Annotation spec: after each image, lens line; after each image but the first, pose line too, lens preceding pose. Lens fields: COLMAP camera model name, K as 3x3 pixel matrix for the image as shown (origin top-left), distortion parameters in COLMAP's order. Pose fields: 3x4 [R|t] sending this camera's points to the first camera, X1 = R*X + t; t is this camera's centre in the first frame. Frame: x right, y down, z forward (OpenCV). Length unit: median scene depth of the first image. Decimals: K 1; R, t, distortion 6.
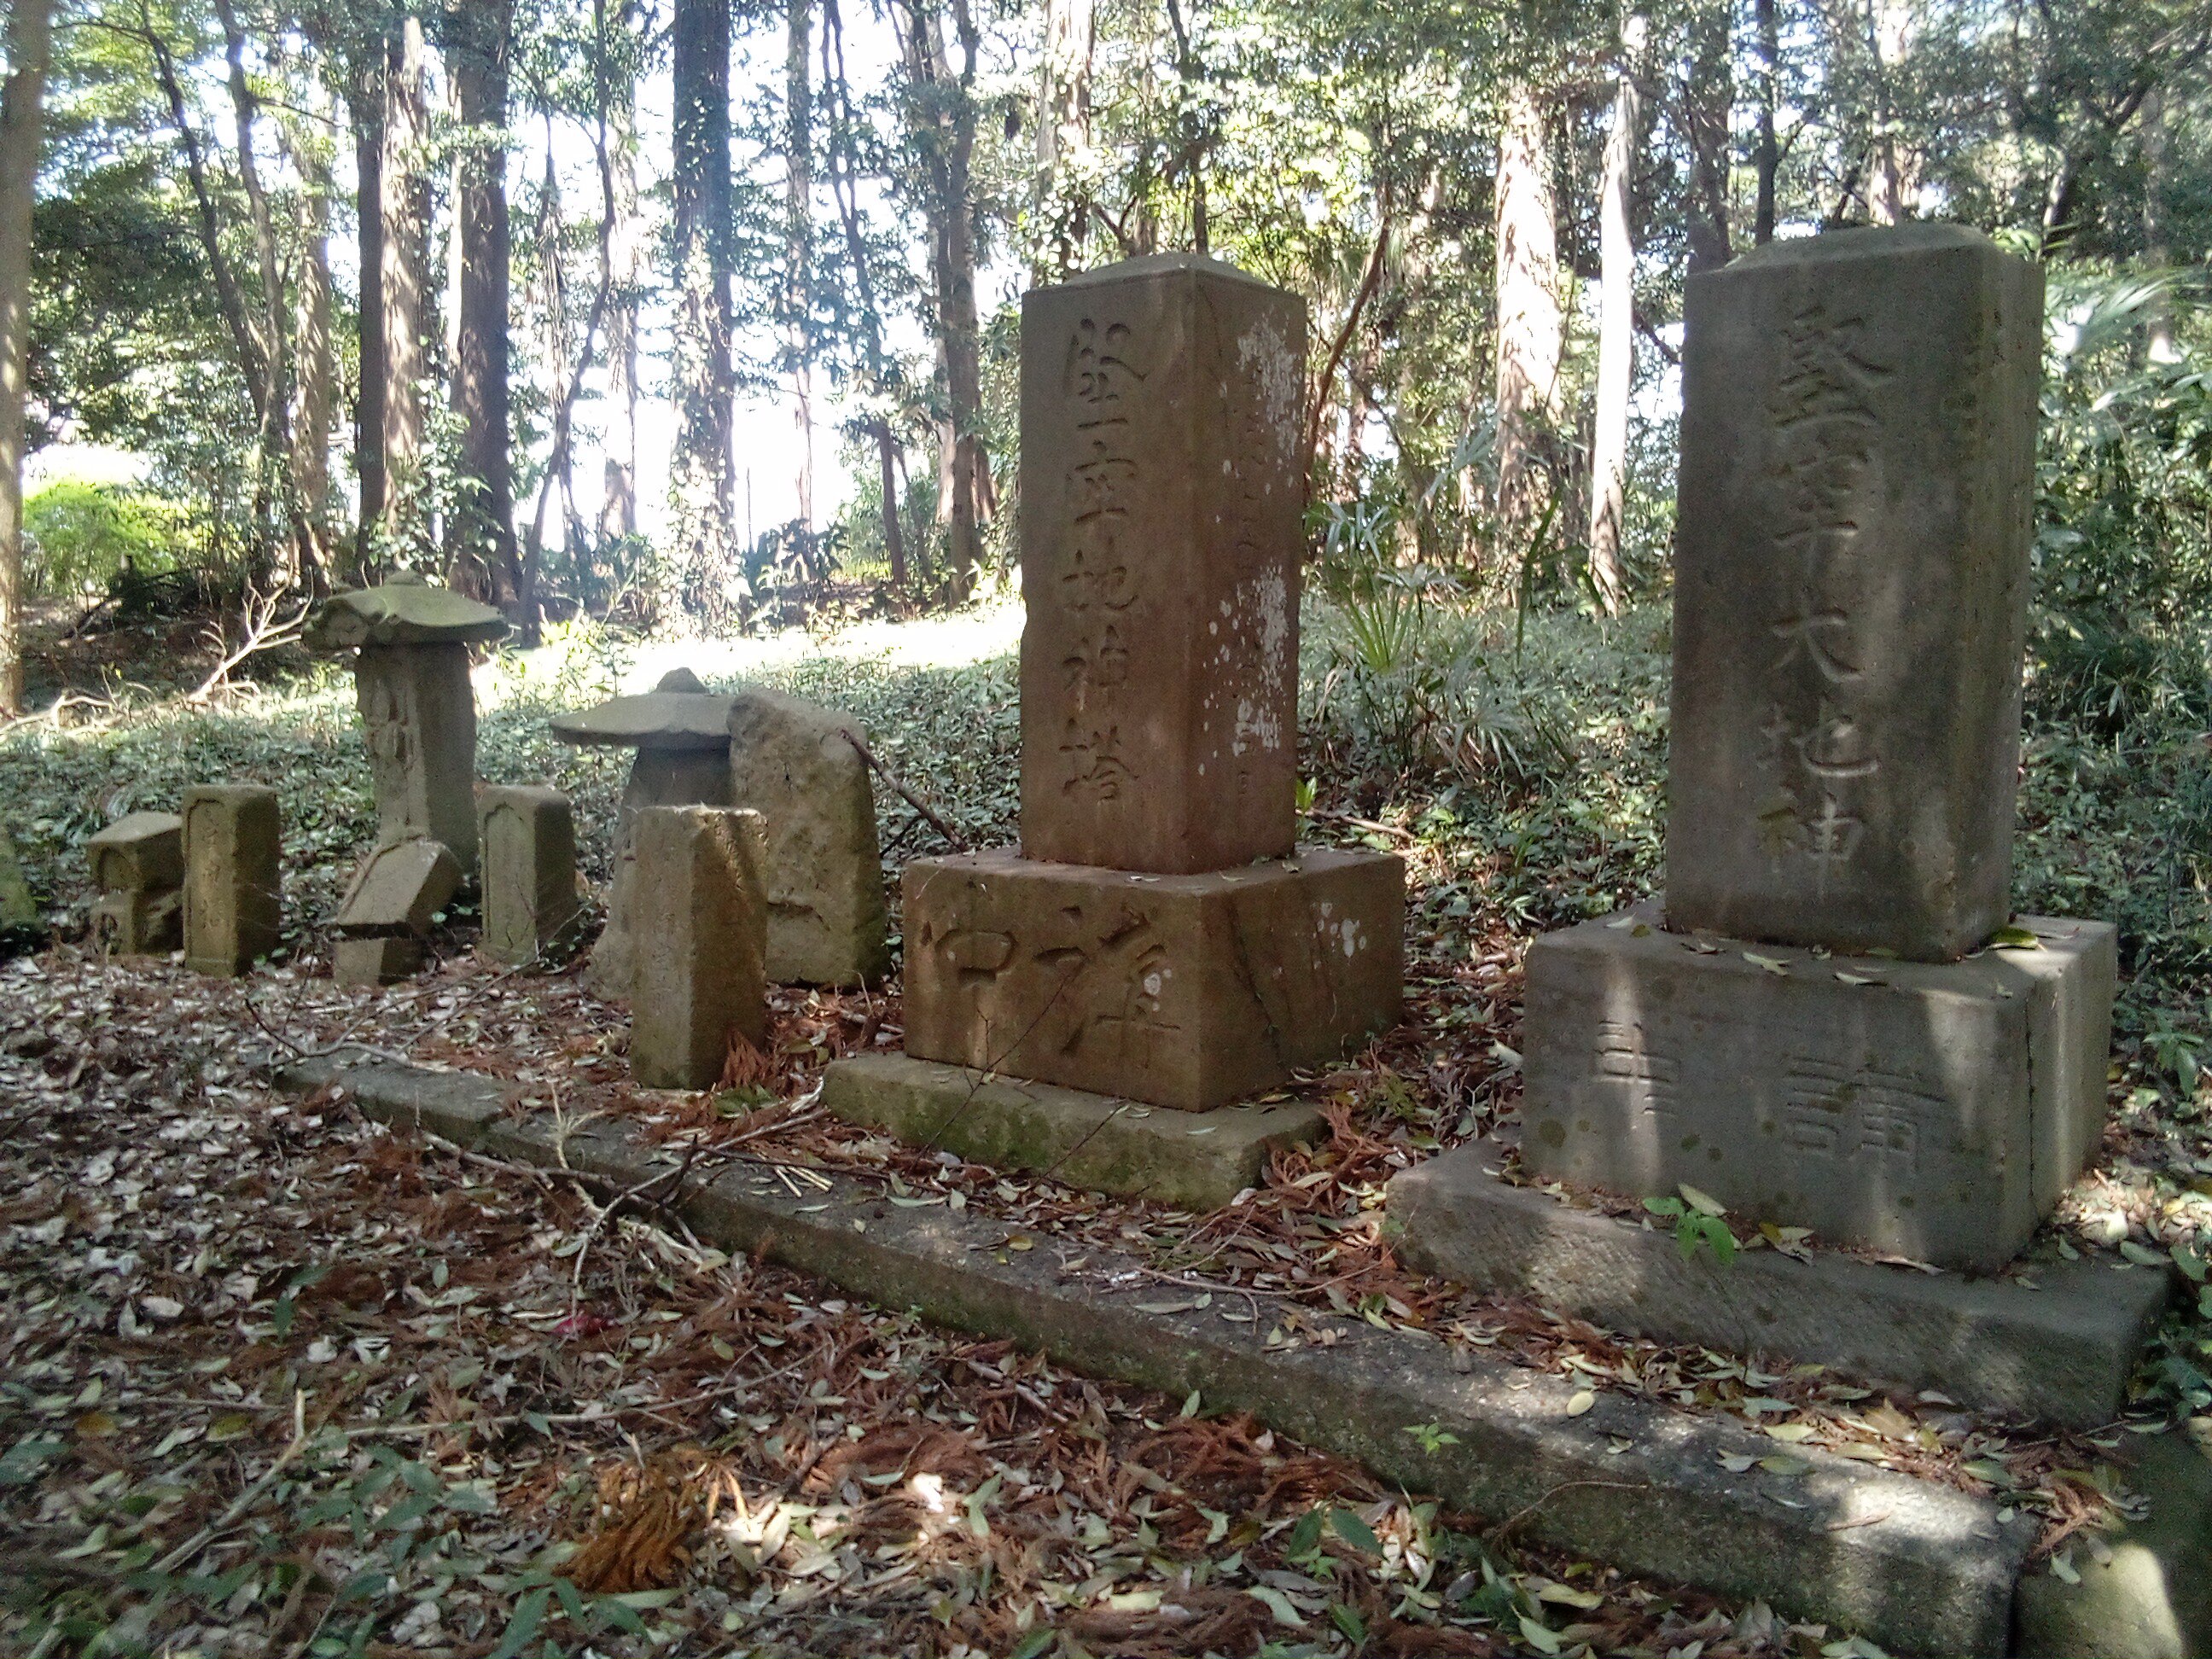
lens RADIAL K [[1855.0, 0, 1106.0], [0, 1855.0, 829.5], [0, 0, 1]] dist [0.087368, -0.150238]
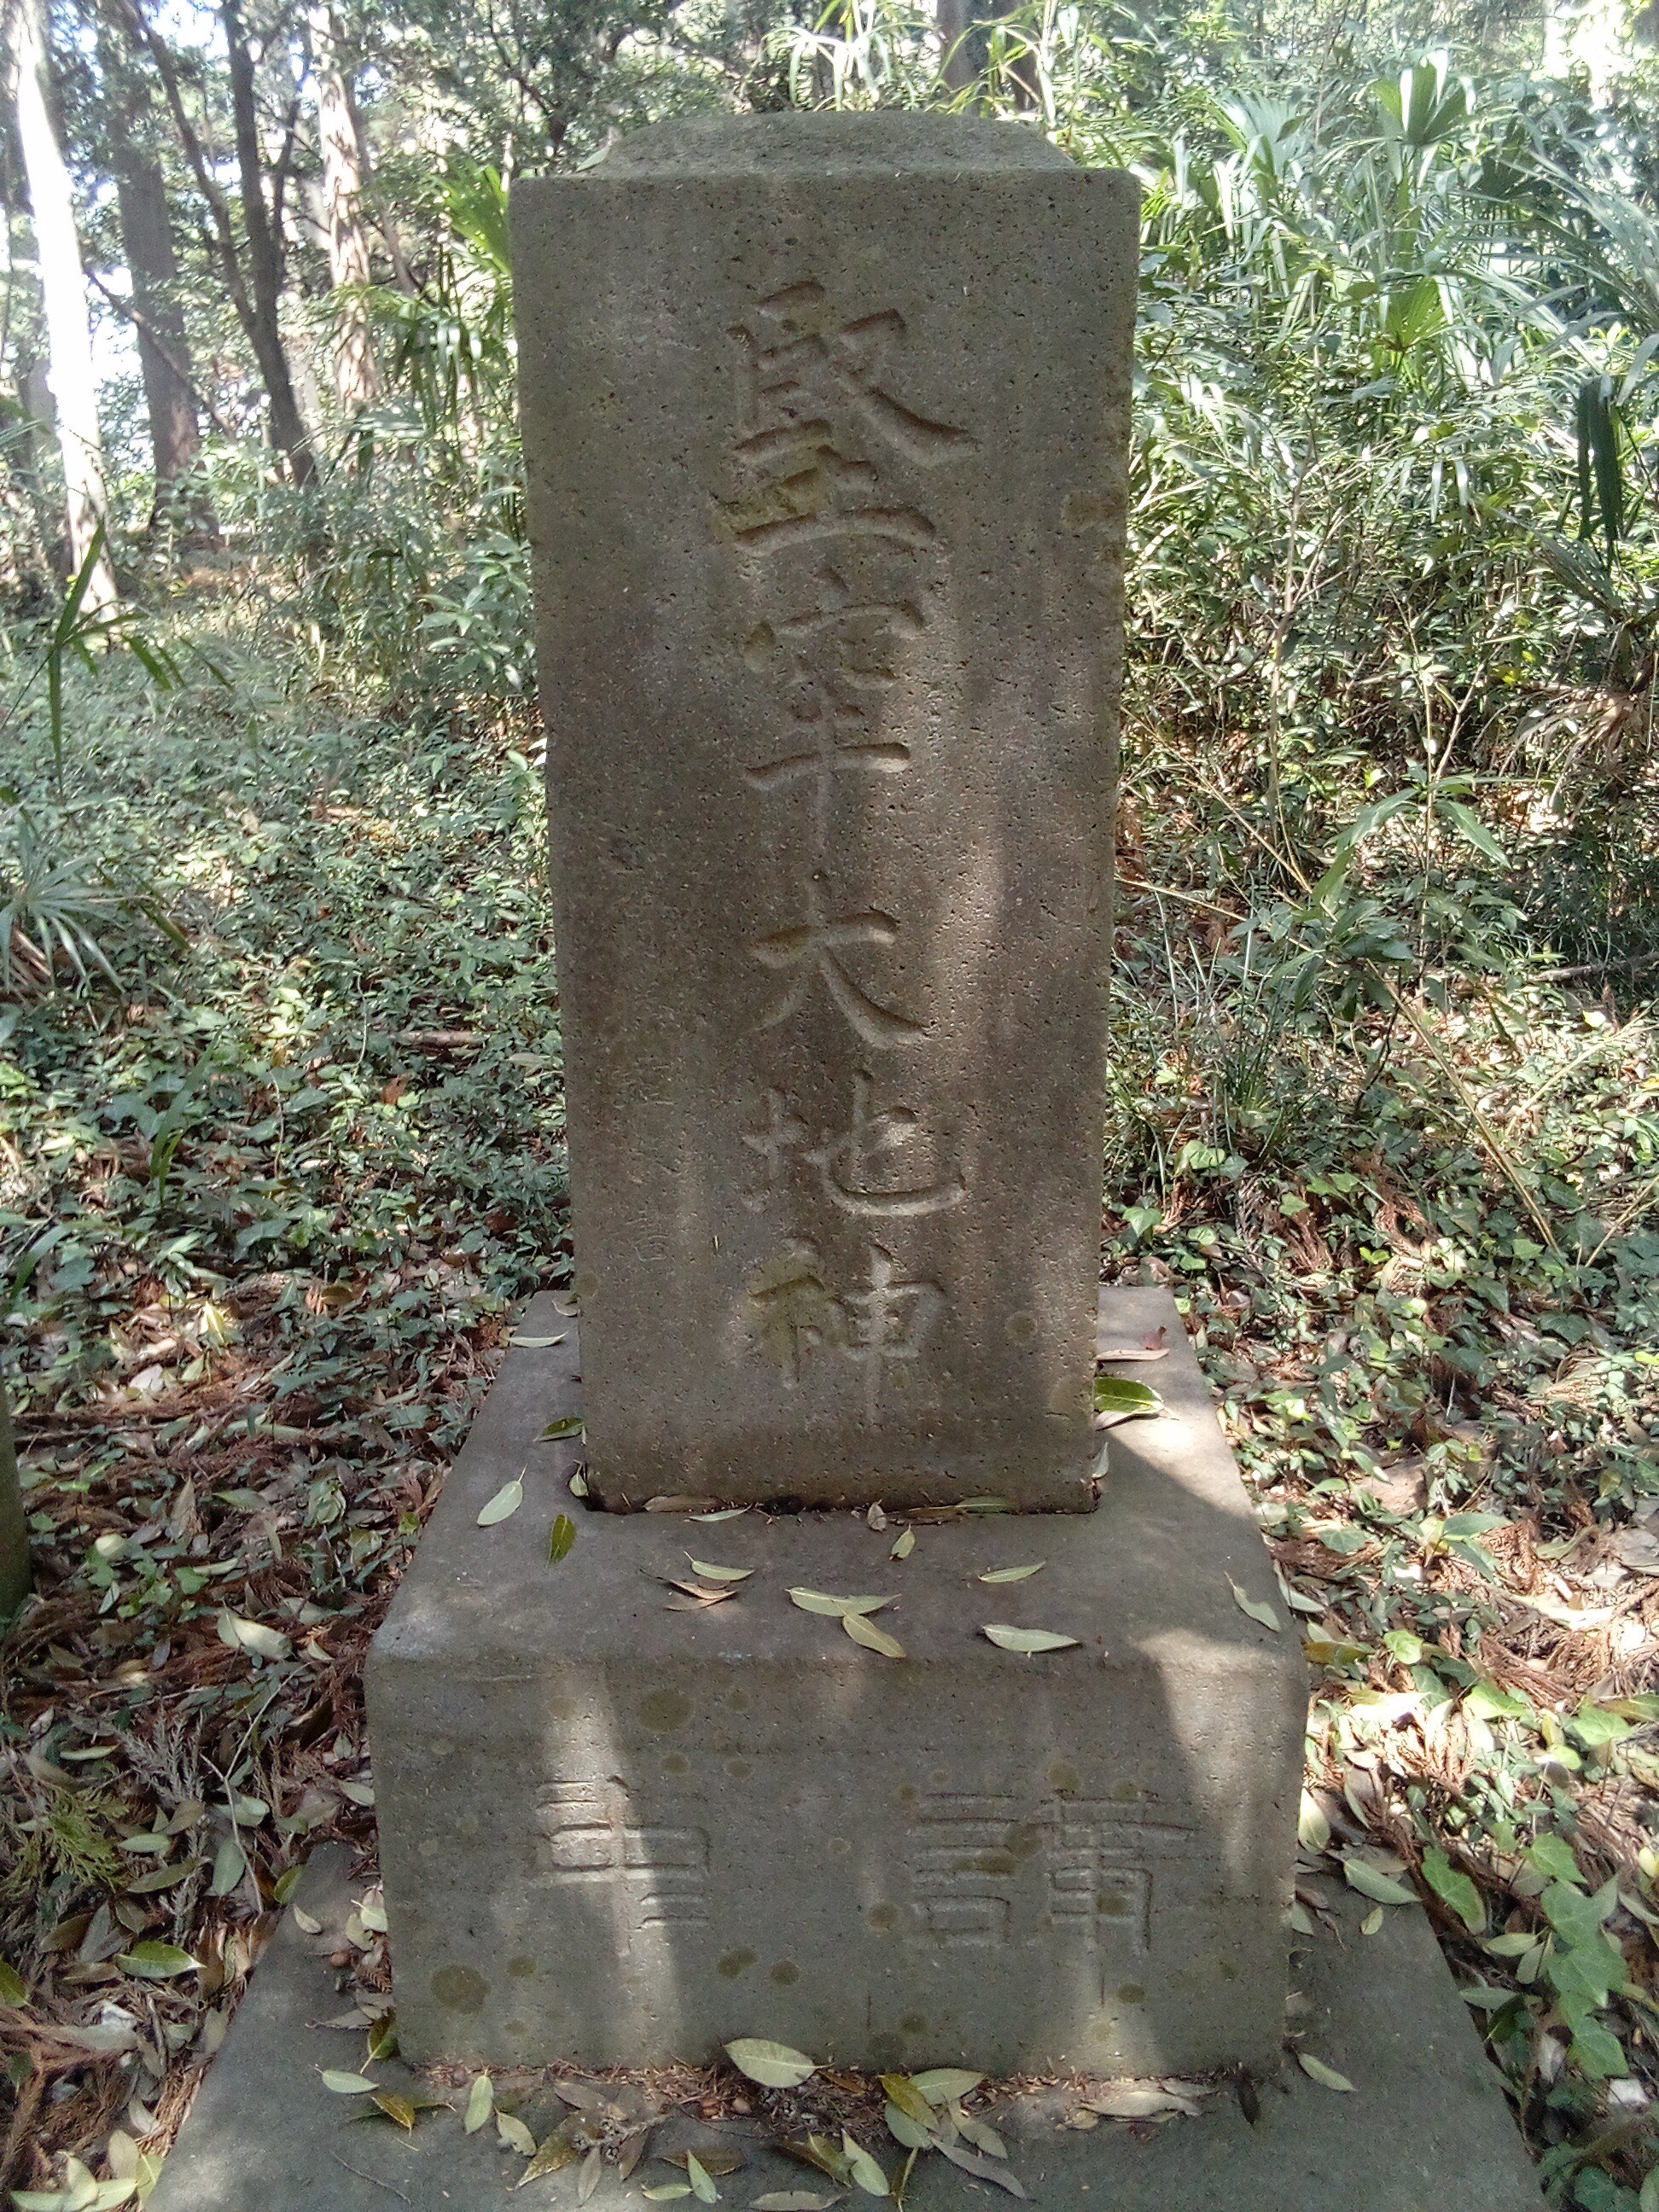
lens RADIAL K [[1855.0, 0, 829.5], [0, 1855.0, 1106.0], [0, 0, 1]] dist [0.087368, -0.150238]
pose [[0.804104, -0.181255, 0.566183, 0.080291], [0.091807, 0.978823, 0.182969, -0.157418], [-0.587357, -0.095146, 0.803716, 0.583827]]
